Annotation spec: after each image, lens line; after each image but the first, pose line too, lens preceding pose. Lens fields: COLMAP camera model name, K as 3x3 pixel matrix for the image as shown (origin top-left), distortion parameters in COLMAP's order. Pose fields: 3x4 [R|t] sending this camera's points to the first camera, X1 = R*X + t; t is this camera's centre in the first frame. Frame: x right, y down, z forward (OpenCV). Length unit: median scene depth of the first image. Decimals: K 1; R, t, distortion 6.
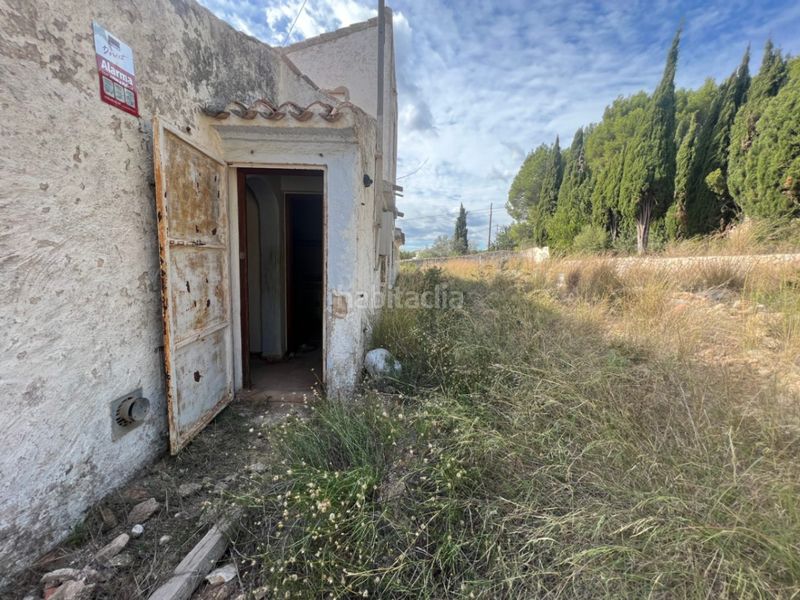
lens RADIAL K [[325.3, 0, 398.7], [0, 325.3, 303.2], [0, 0, 1]] dist [0.001176, 0.000009]
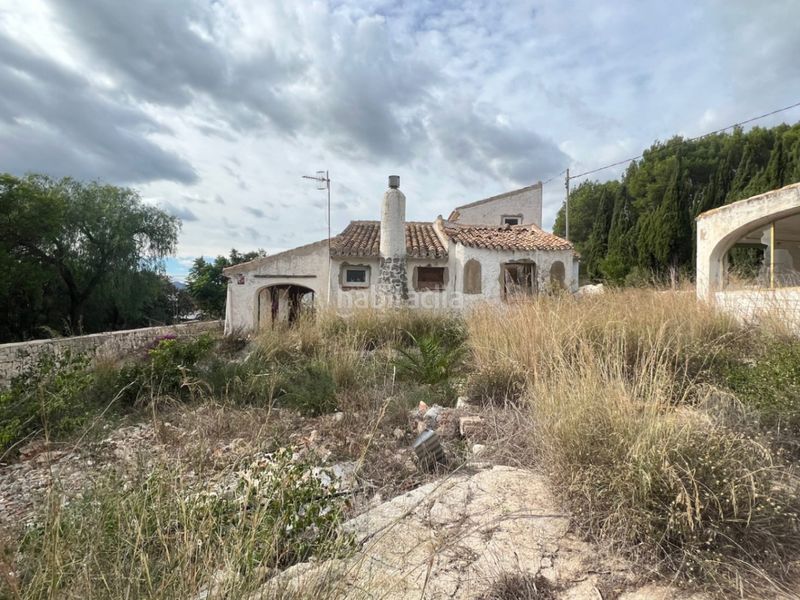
lens RADIAL K [[478.5, 0, 399.2], [0, 478.5, 299.9], [0, 0, 1]] dist [-0.001916, 0.000488]
pose [[0.998791, -0.003891, 0.049002, -0.349538], [0.010656, 0.990295, -0.138573, 0.109788], [-0.047987, 0.138928, 0.989139, -0.636084]]
